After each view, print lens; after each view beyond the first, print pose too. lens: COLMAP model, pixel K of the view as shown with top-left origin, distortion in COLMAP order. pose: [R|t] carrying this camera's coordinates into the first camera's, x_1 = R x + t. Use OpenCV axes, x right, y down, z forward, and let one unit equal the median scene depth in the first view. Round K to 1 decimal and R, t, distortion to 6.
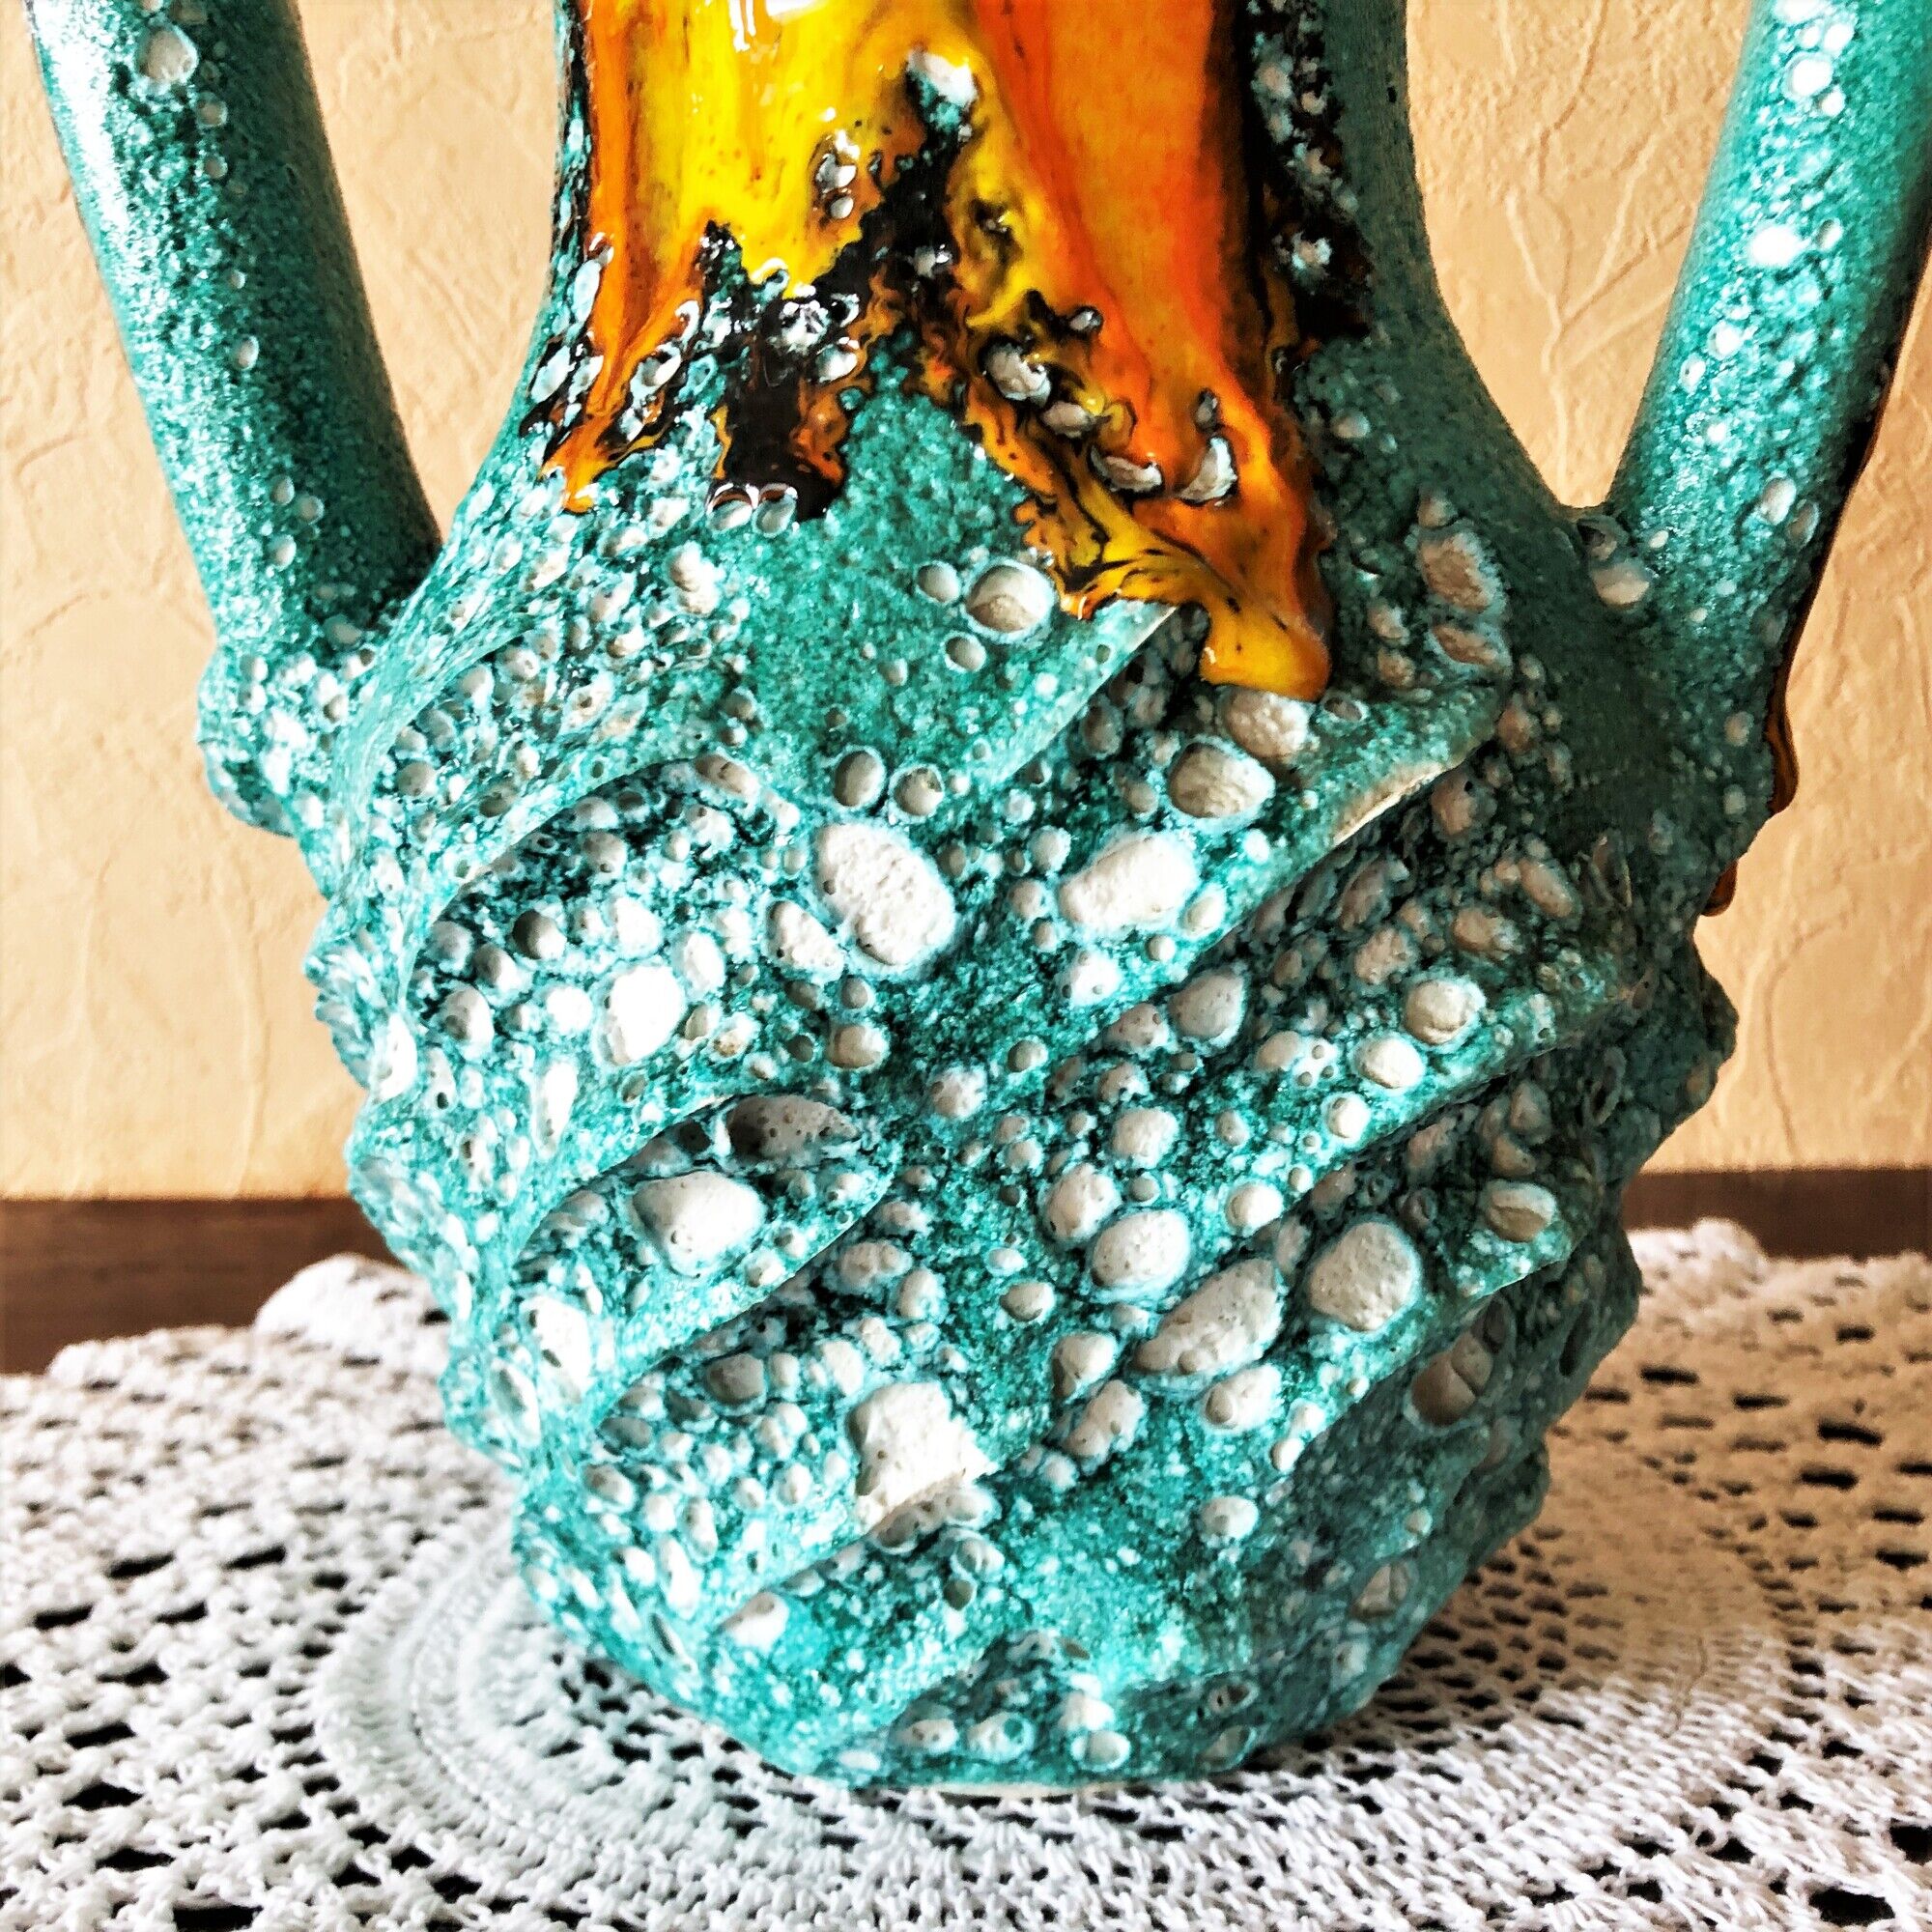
lens RADIAL K [[2050.9, 0, 917.3], [0, 2050.9, 948.1], [0, 0, 1]] dist [0.086151, -0.257379]
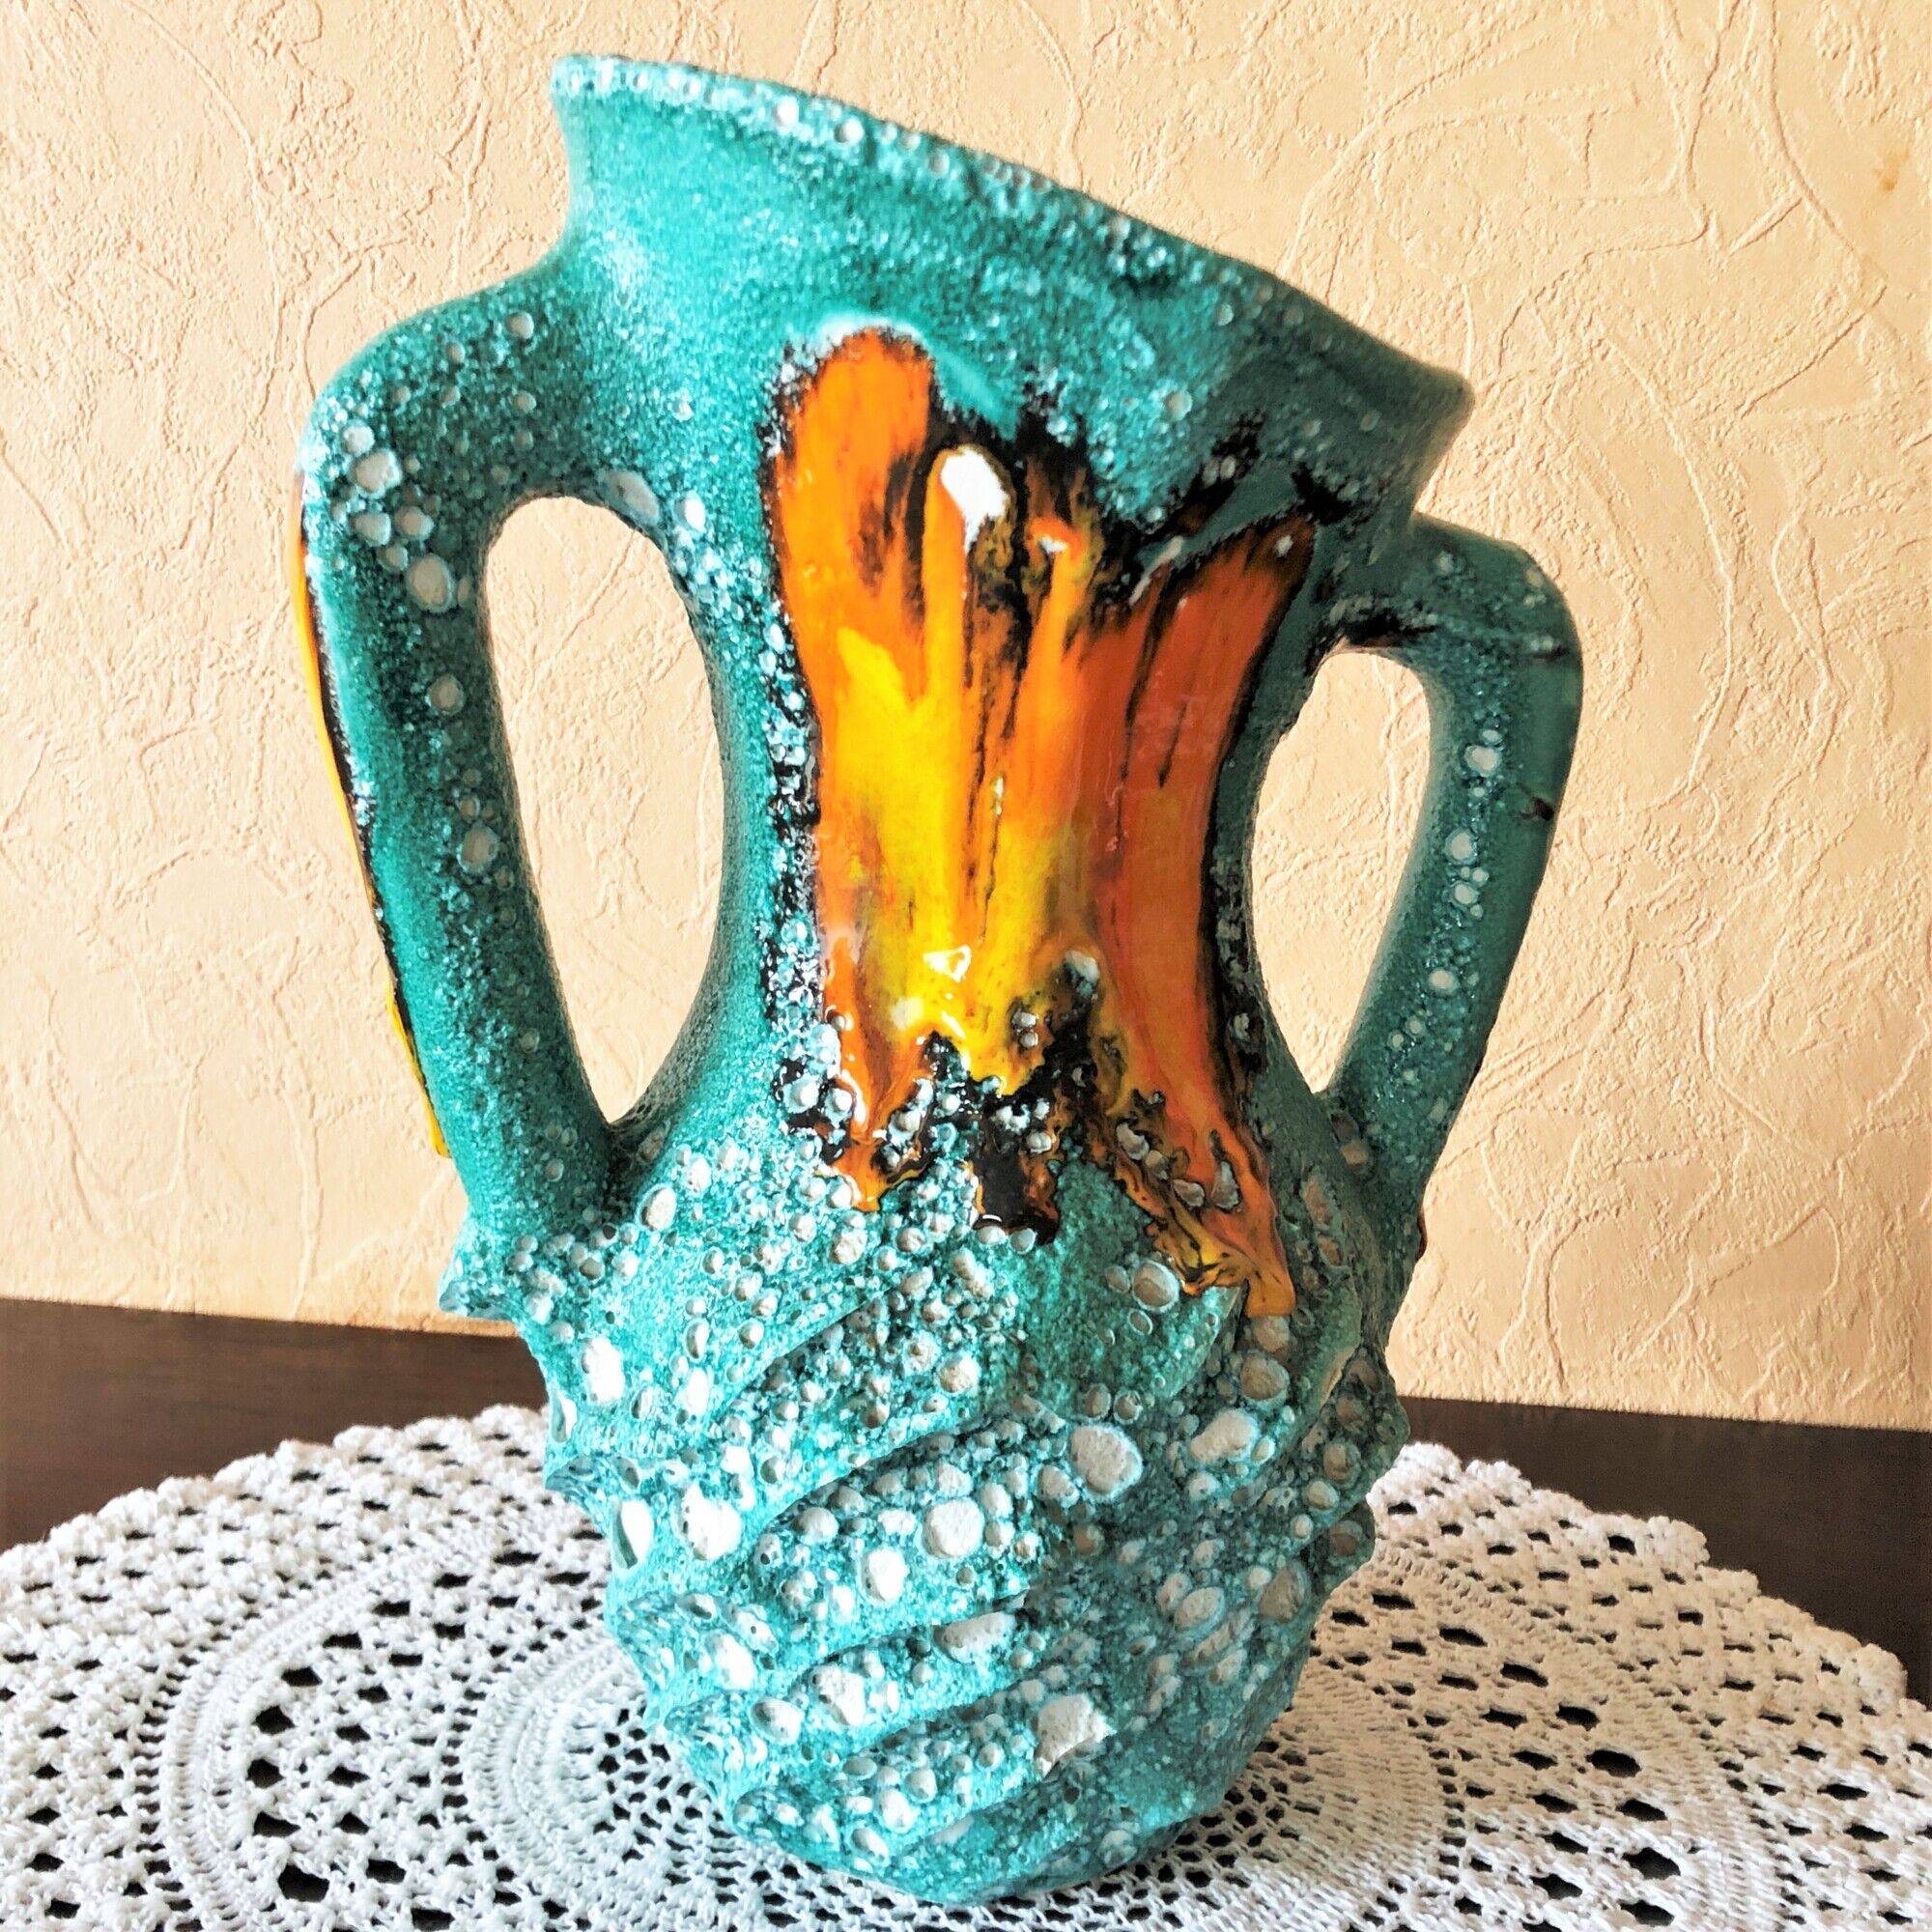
lens RADIAL K [[2151.7, 0, 879.7], [0, 2151.7, 958.9], [0, 0, 1]] dist [0.138876, -0.480124]
pose [[0.920883, -0.052879, 0.386236, -0.864454], [0.016327, 0.995120, 0.097314, -0.618760], [-0.389497, -0.083308, 0.917252, -0.614097]]
